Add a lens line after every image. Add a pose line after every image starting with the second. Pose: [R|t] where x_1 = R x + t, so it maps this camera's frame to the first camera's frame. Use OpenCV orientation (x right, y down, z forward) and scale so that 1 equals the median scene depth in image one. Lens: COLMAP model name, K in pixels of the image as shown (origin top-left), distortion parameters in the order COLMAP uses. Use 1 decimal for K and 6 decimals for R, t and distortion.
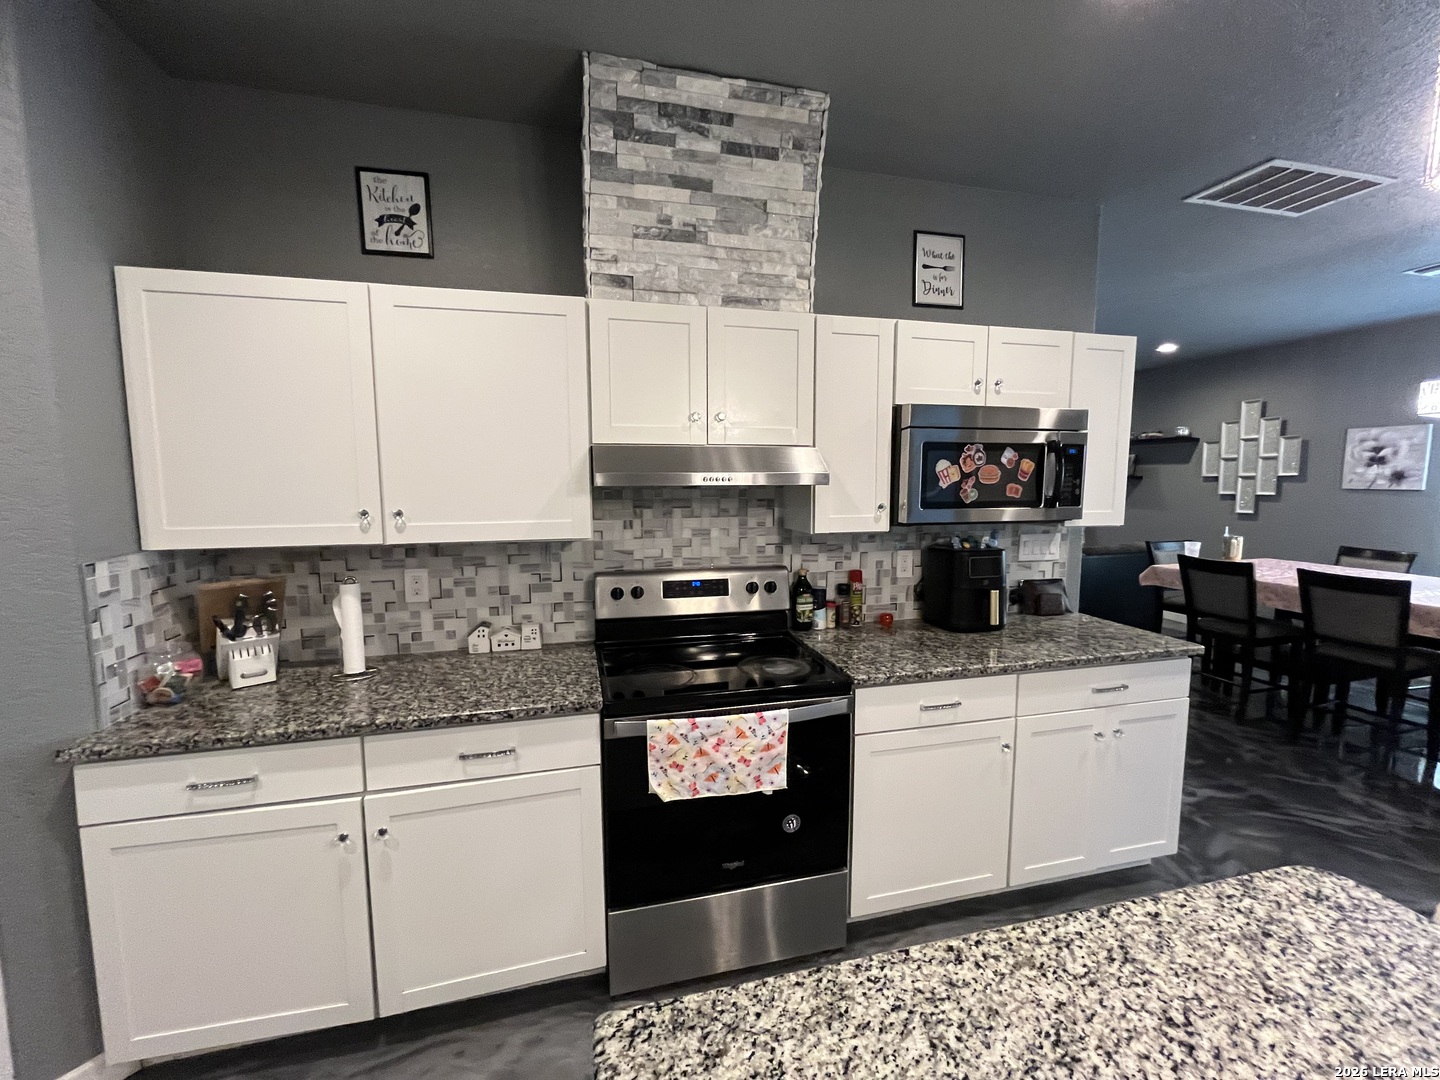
lens RADIAL K [[585.4, 0, 717.8], [0, 585.4, 538.1], [0, 0, 1]] dist [-0.003278, -0.000169]
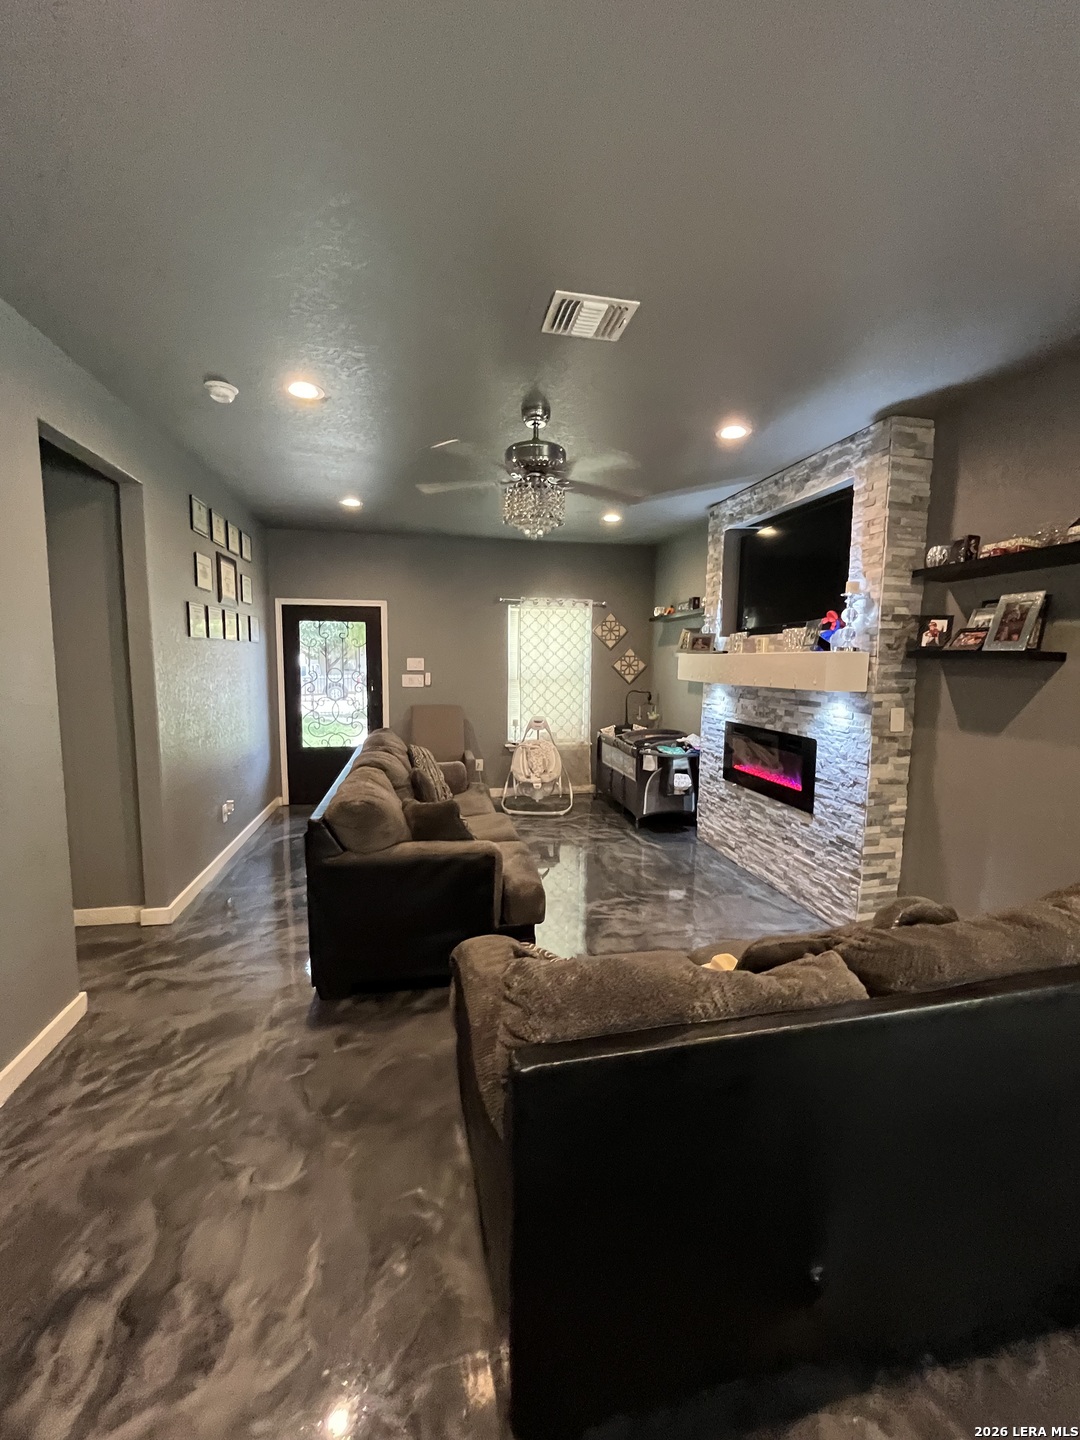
lens RADIAL K [[585.4, 0, 546.5], [0, 585.4, 717.7], [0, 0, 1]] dist [-0.003278, -0.000169]
pose [[0.999615, 0.014253, -0.023788, 1.354761], [-0.014259, 0.999898, -0.000089, -0.197855], [0.023785, 0.000428, 0.999717, 2.052261]]
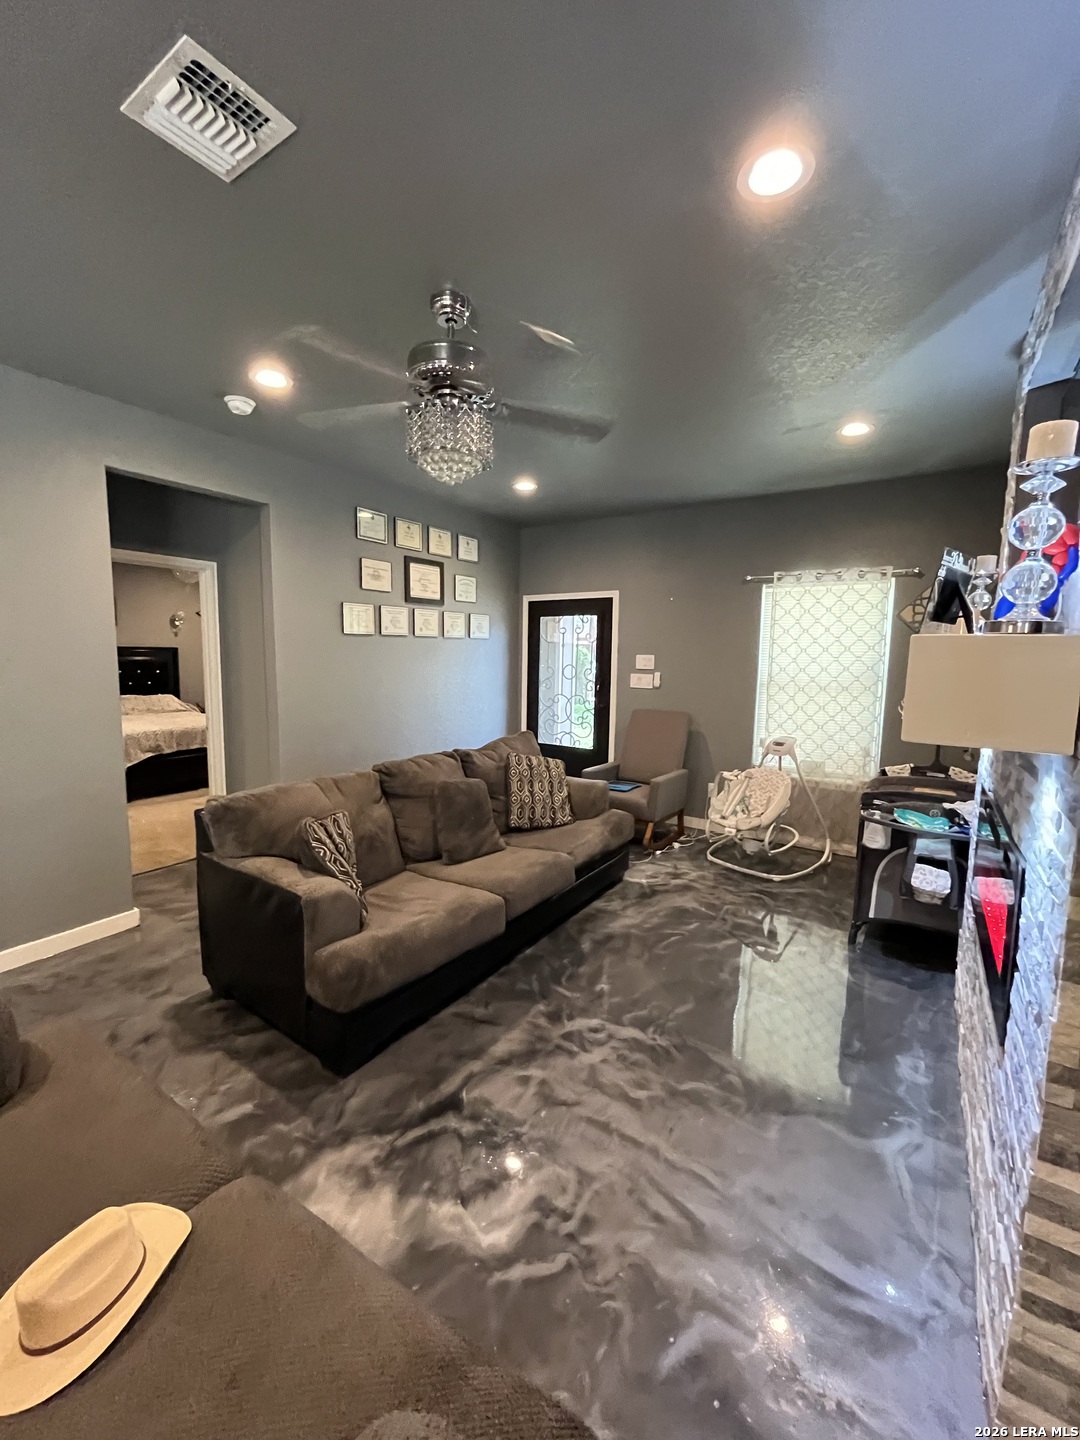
lens RADIAL K [[585.4, 0, 538.6], [0, 585.4, 721.7], [0, 0, 1]] dist [-0.003278, -0.000169]
pose [[0.683074, 0.099093, -0.723595, 2.178681], [-0.089481, 0.994644, 0.051742, -0.291399], [0.724847, 0.029405, 0.688282, 2.915097]]
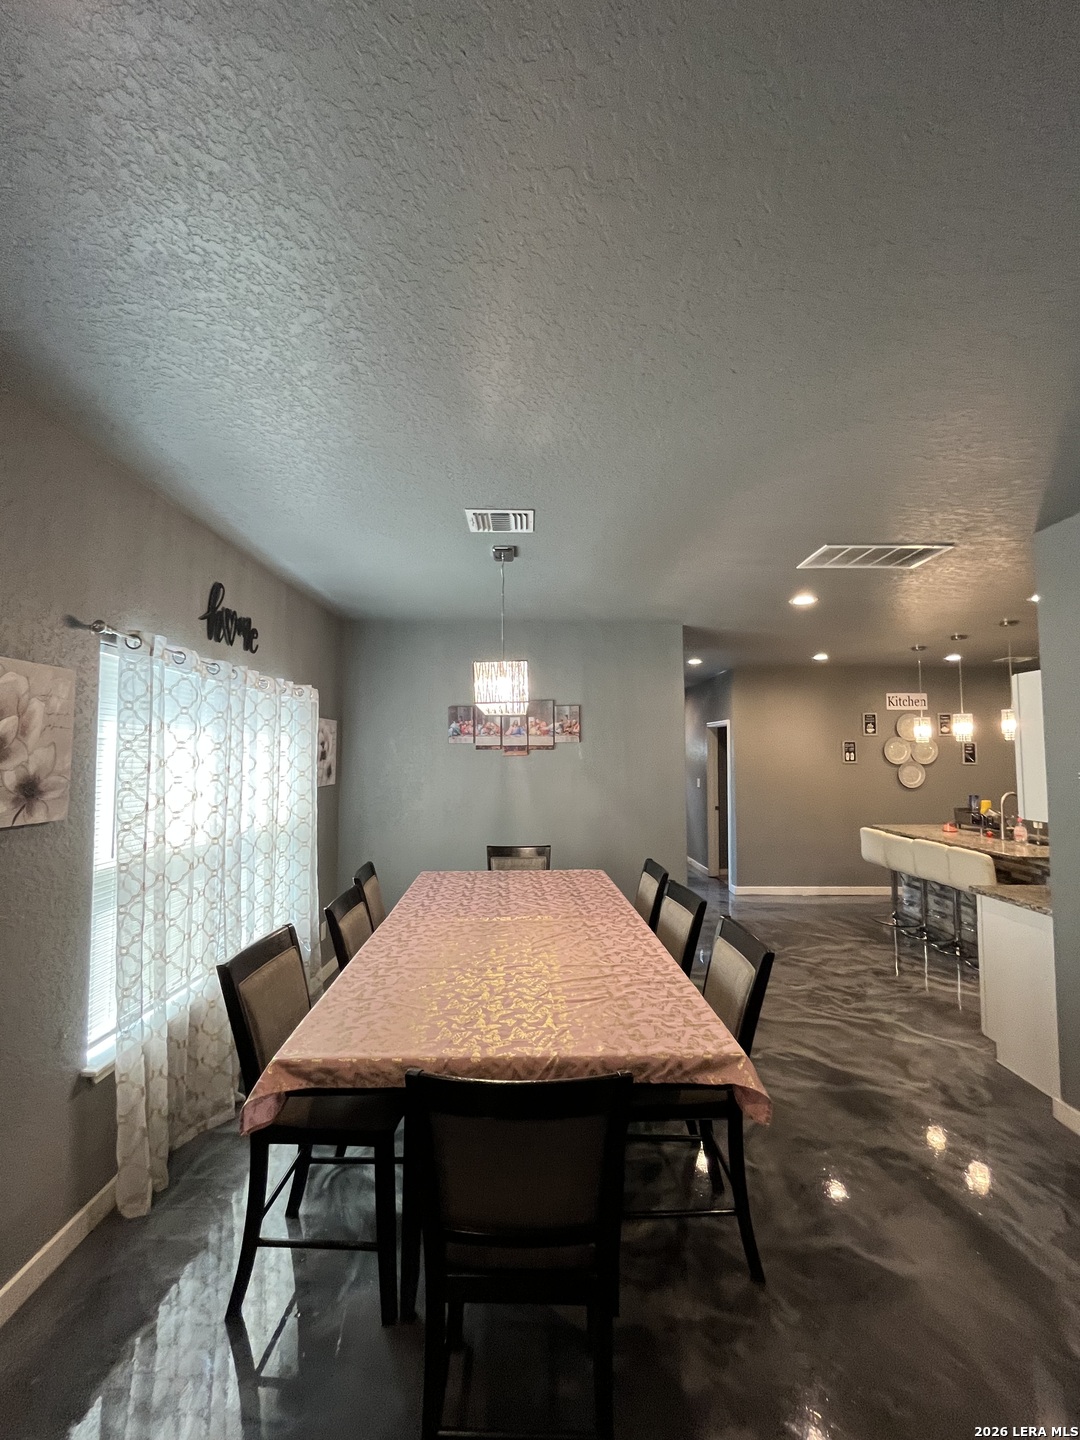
lens RADIAL K [[585.4, 0, 538.3], [0, 585.4, 722.2], [0, 0, 1]] dist [-0.003278, -0.000169]
pose [[-0.973631, 0.011303, 0.227848, 1.656202], [0.021192, 0.998934, 0.041003, -0.356254], [-0.227142, 0.044750, -0.972833, 2.883689]]
